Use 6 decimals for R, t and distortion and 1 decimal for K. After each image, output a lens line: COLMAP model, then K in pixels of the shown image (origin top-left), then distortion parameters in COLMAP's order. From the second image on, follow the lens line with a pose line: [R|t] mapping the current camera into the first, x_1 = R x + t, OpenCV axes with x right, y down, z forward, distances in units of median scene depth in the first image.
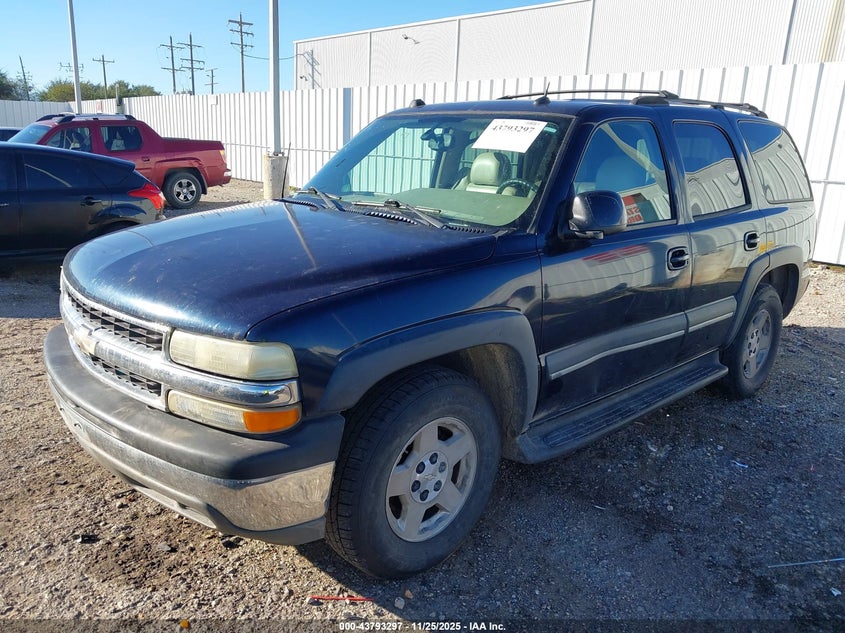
lens RADIAL K [[700.3, 0, 422.5], [0, 700.3, 316.5], [0, 0, 1]] dist [-0.006910, -0.004246]
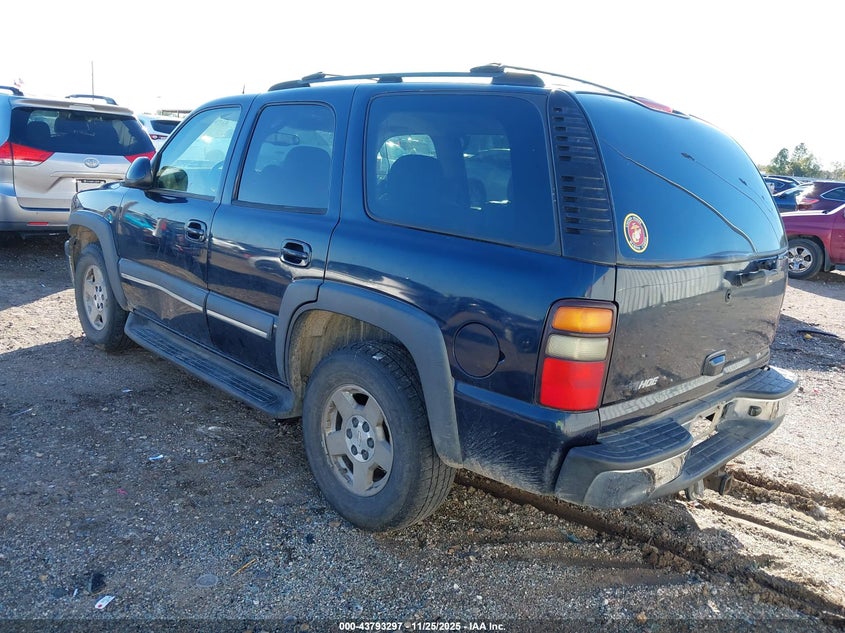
lens RADIAL K [[700.3, 0, 422.5], [0, 700.3, 316.5], [0, 0, 1]] dist [-0.006910, -0.004246]
pose [[-0.008221, 0.173570, -0.984787, 1.331985], [-0.318594, 0.933045, 0.167110, -0.233009], [0.947856, 0.315121, 0.047628, 1.222741]]
